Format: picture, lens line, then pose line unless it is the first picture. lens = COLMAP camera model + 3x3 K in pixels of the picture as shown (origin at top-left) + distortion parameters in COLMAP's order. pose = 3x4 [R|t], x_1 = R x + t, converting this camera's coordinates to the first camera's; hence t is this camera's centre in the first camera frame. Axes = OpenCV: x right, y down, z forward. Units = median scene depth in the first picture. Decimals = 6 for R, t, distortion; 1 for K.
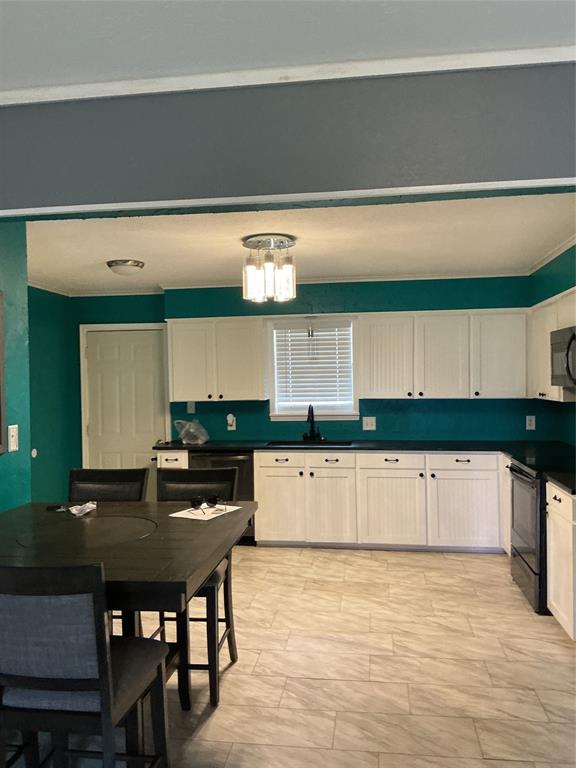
lens RADIAL K [[633.0, 0, 288.0], [0, 633.0, 384.0], [0, 0, 1]] dist [0.122249, -0.251144]
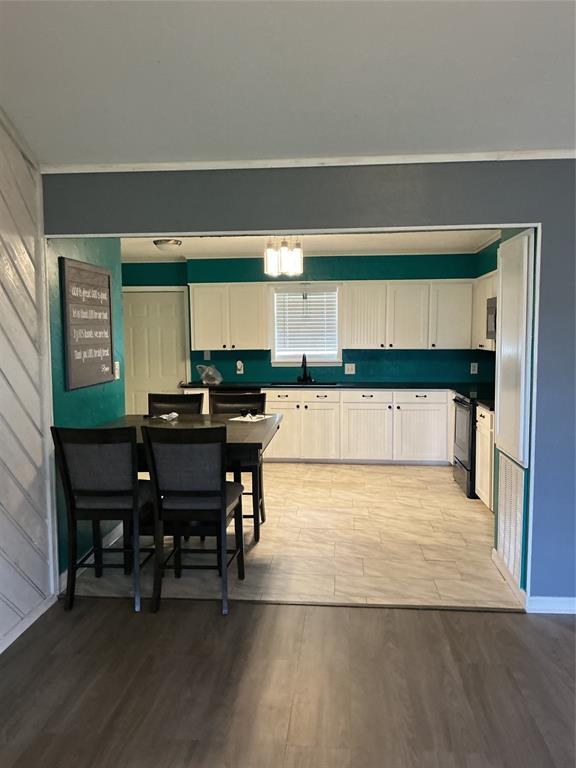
lens RADIAL K [[633.0, 0, 288.0], [0, 633.0, 384.0], [0, 0, 1]] dist [0.122249, -0.251144]
pose [[0.998785, 0.005478, 0.048967, -0.065161], [-0.008887, 0.997531, 0.069669, 0.006055], [-0.048464, -0.070020, 0.996368, -0.292826]]
